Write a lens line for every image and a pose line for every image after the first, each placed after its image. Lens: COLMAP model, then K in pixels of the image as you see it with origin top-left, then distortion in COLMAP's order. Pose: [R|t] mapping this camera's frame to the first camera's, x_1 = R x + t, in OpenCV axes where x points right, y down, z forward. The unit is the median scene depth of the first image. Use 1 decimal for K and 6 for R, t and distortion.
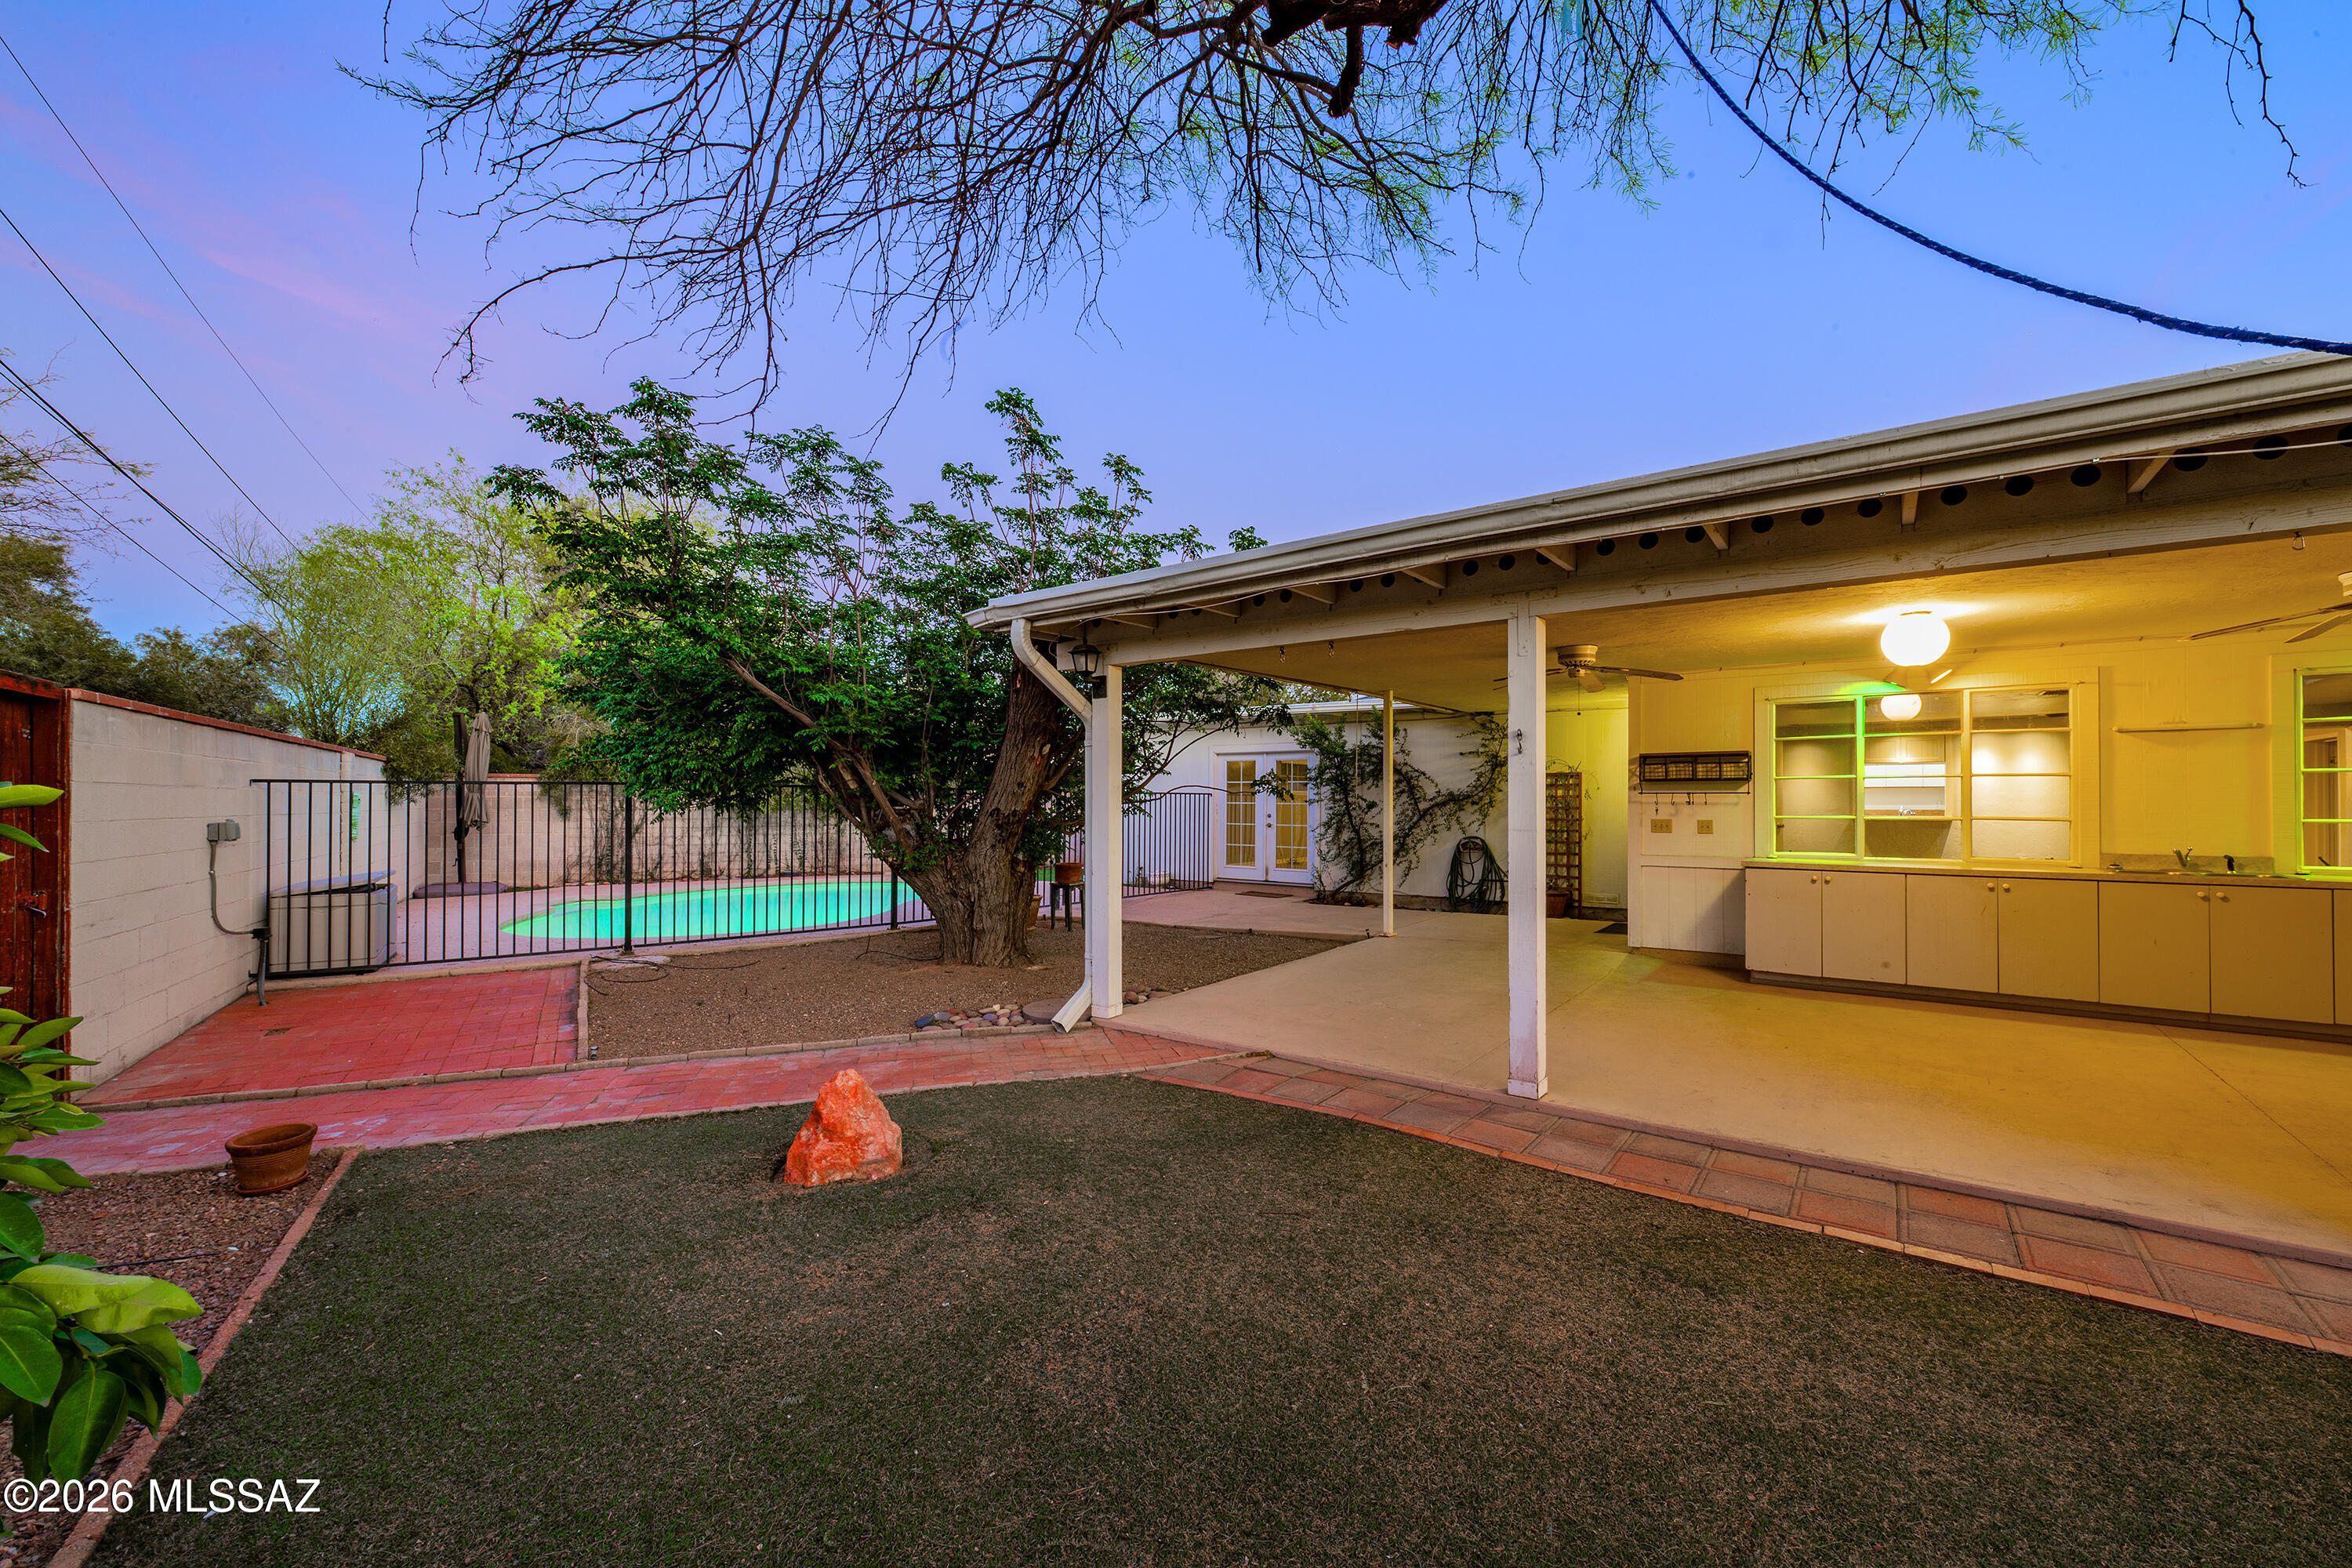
lens RADIAL K [[968.8, 0, 1183.5], [0, 968.8, 805.5], [0, 0, 1]] dist [-0.000903, 0.000031]
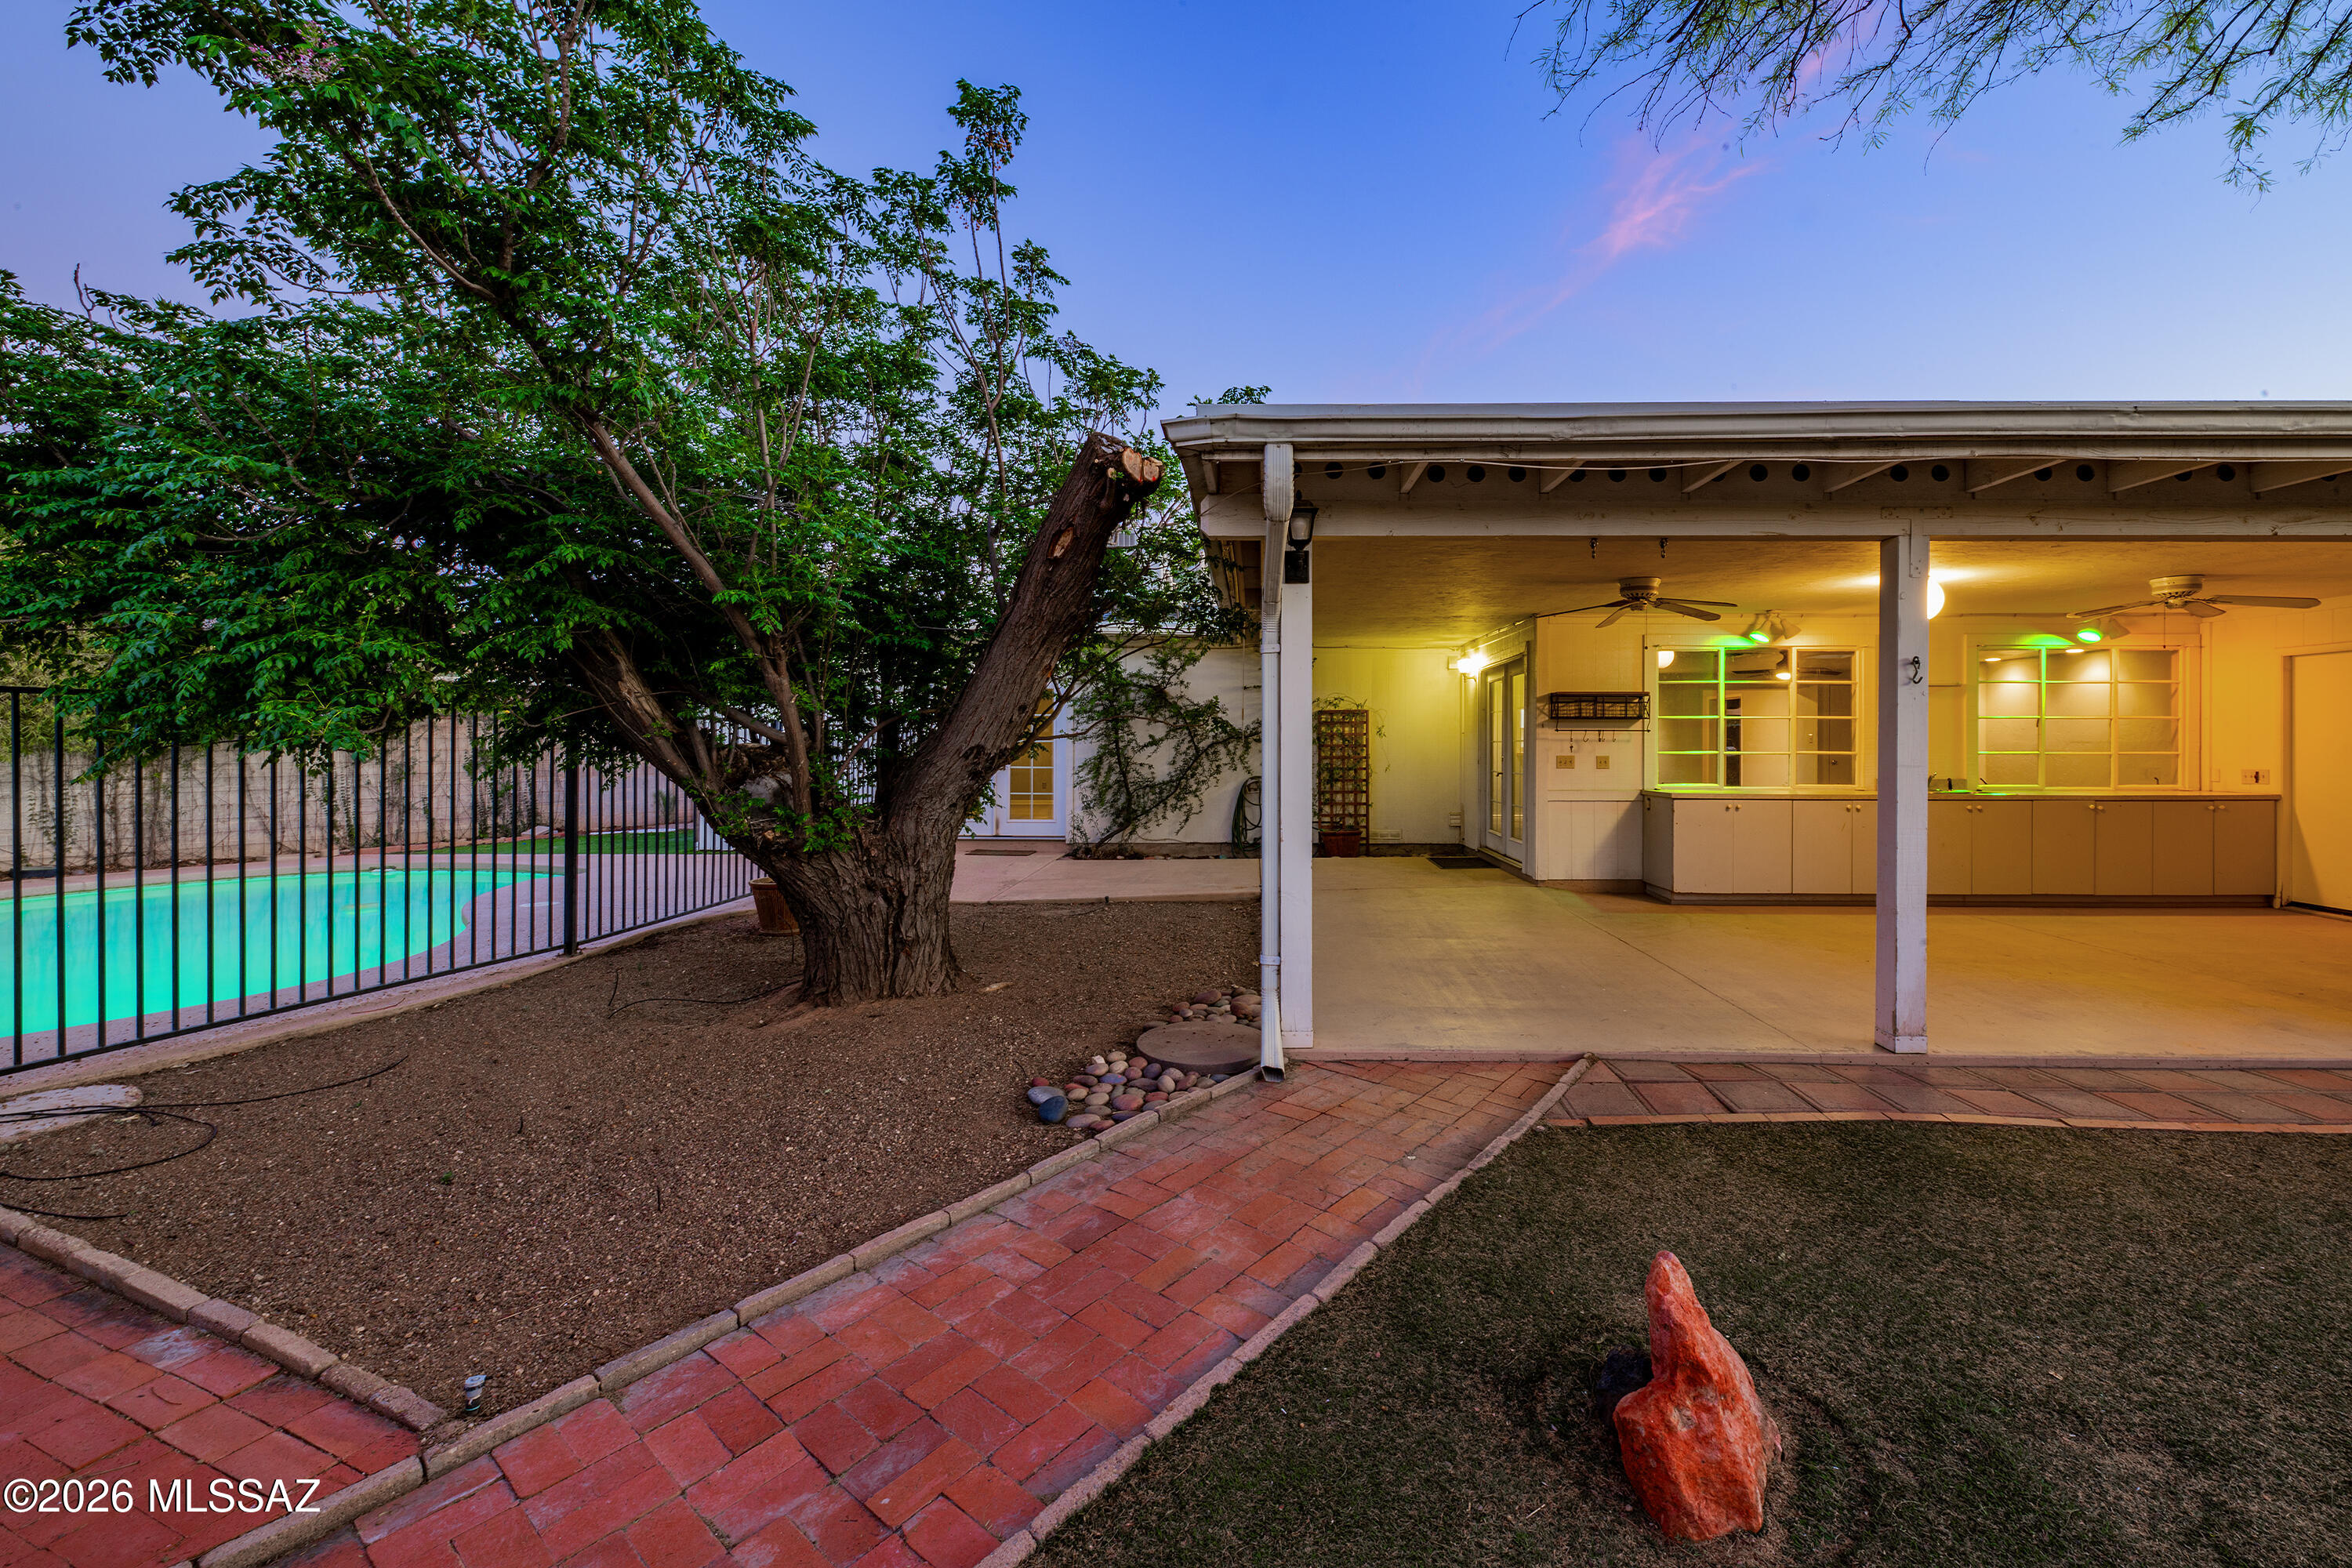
lens RADIAL K [[985.1, 0, 1265.7], [0, 985.1, 759.3], [0, 0, 1]] dist [-0.000340, 0.000028]
pose [[0.801091, -0.009616, 0.598465, -0.410570], [0.000989, 0.999891, 0.014744, 0.002375], [-0.598542, -0.011219, 0.801013, 0.357382]]
